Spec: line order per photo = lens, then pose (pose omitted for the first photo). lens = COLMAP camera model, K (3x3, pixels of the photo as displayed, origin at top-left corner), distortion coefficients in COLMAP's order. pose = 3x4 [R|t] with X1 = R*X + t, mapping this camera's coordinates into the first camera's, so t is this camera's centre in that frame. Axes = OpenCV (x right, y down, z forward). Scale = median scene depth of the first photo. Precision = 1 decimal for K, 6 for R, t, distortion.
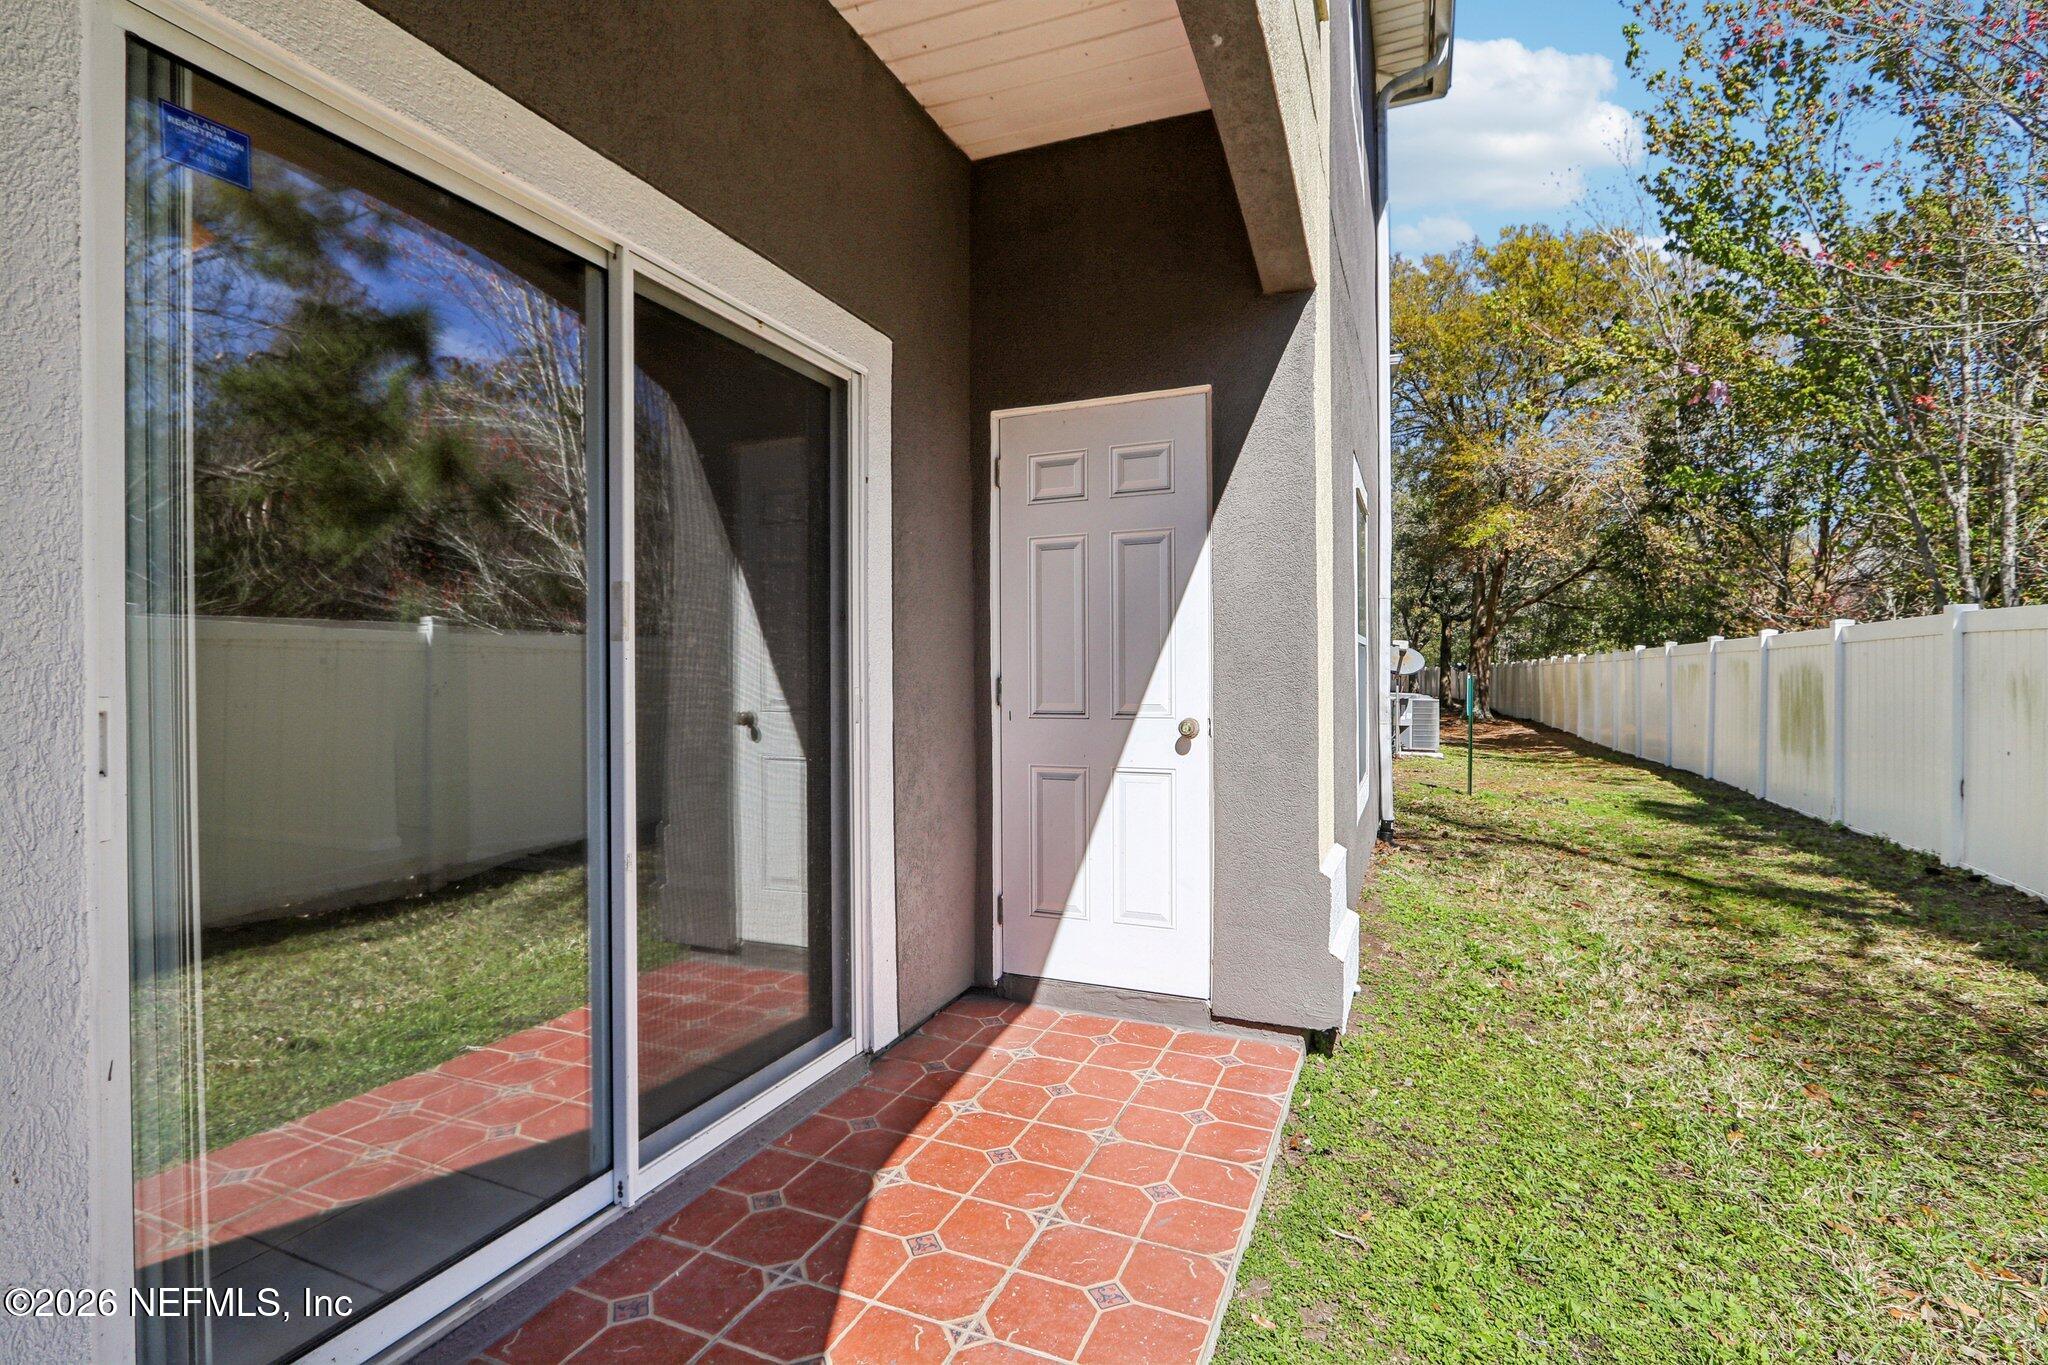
lens RADIAL K [[952.6, 0, 1020.0], [0, 952.6, 680.1], [0, 0, 1]] dist [-0.025745, 0.005692]
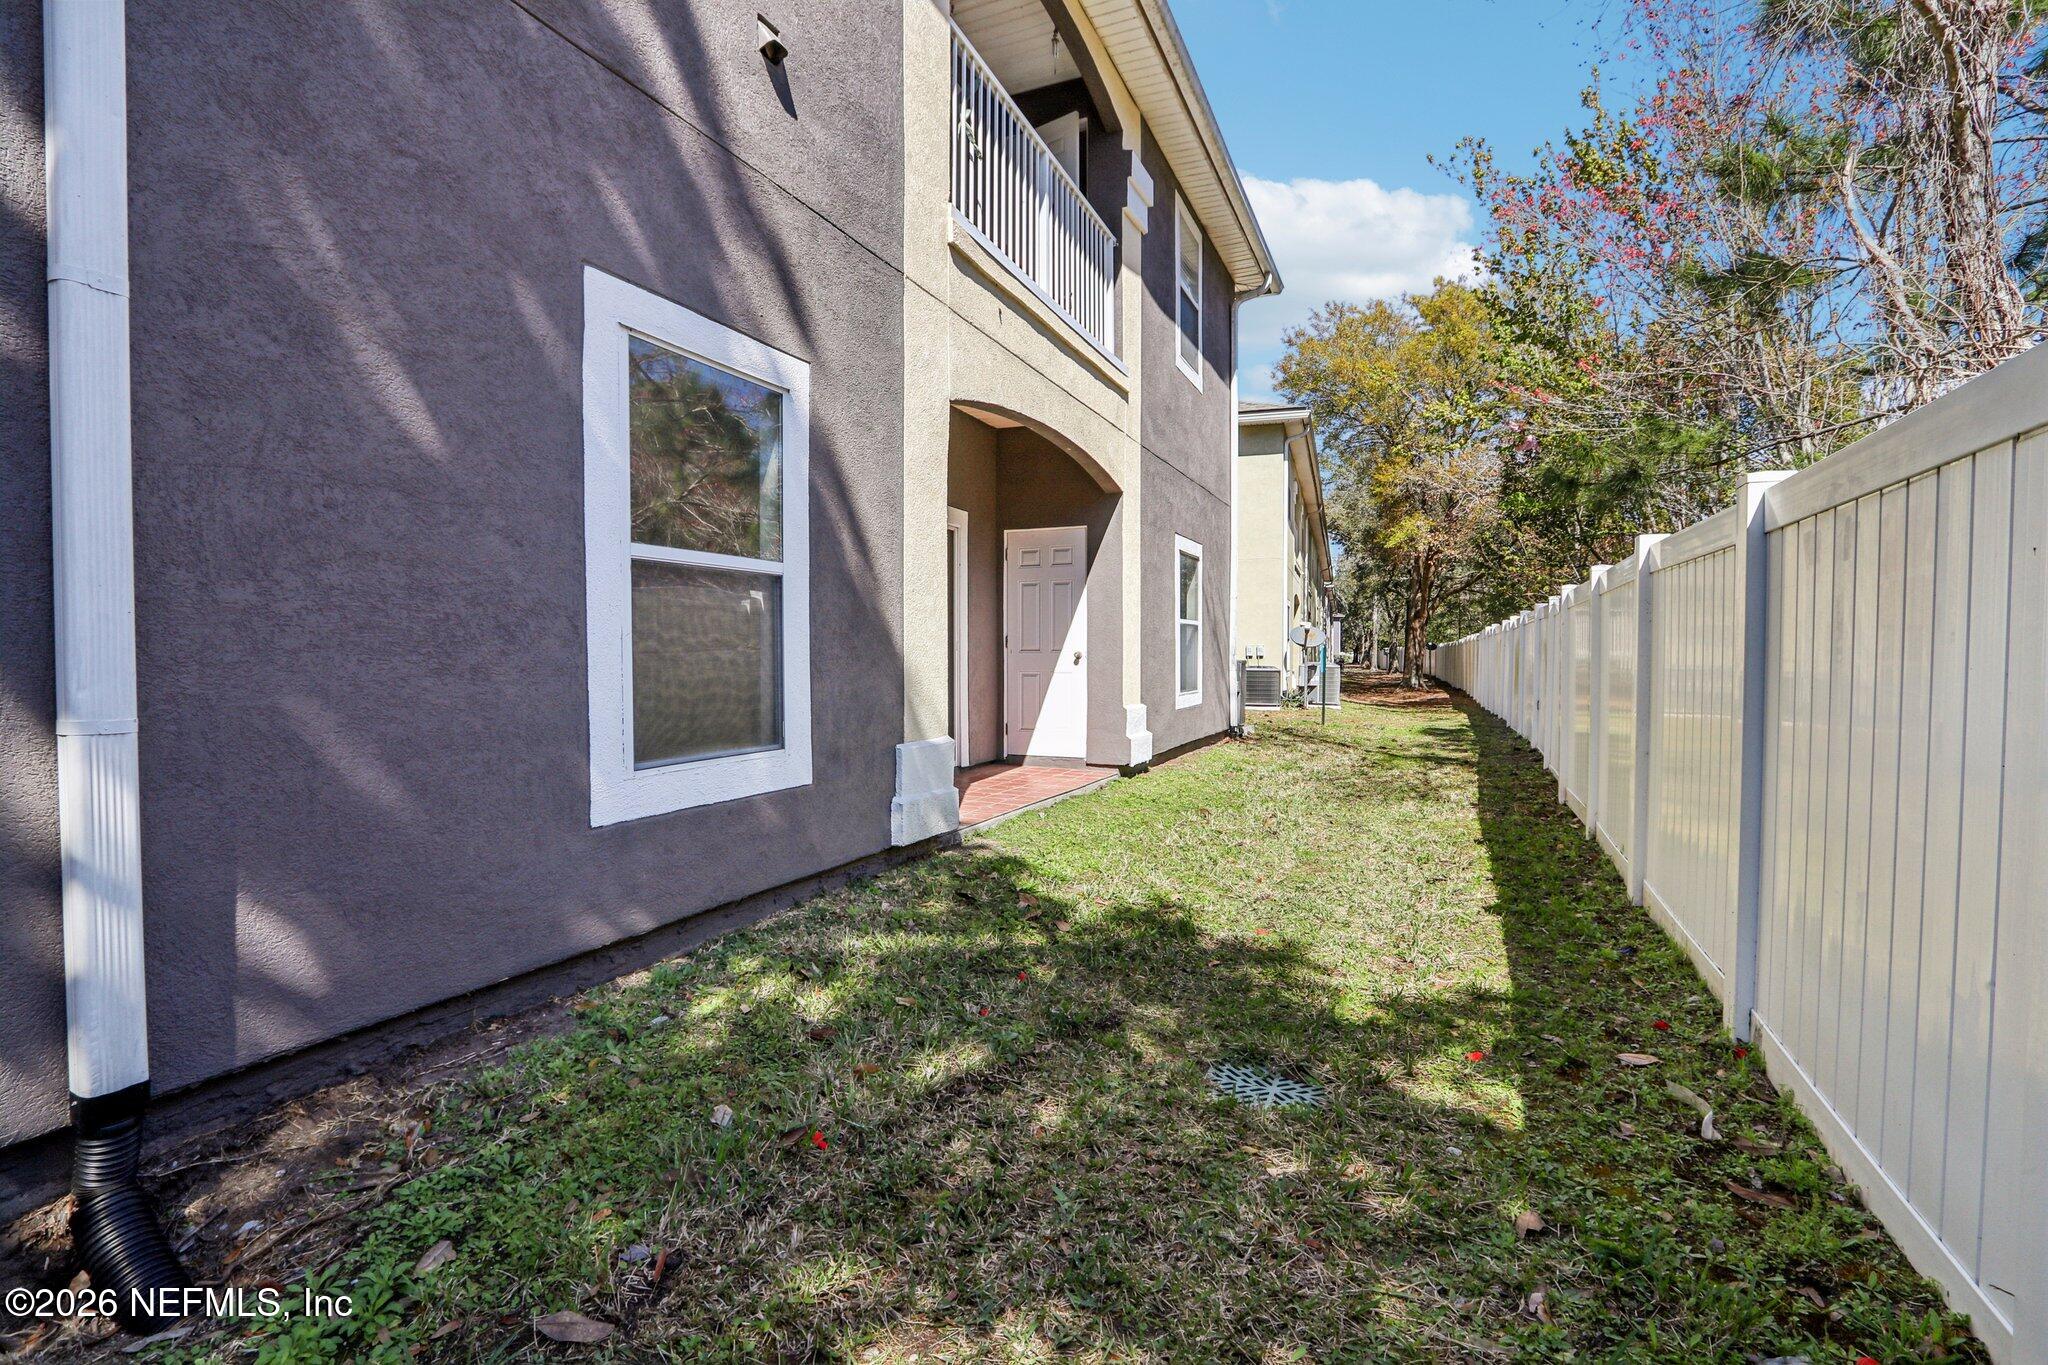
lens RADIAL K [[952.6, 0, 1023.7], [0, 952.6, 676.6], [0, 0, 1]] dist [-0.025745, 0.005692]
pose [[0.999903, 0.003942, -0.013346, 0.056744], [-0.003708, 0.999839, 0.017574, 0.058935], [0.013413, -0.017523, 0.999756, -1.523548]]
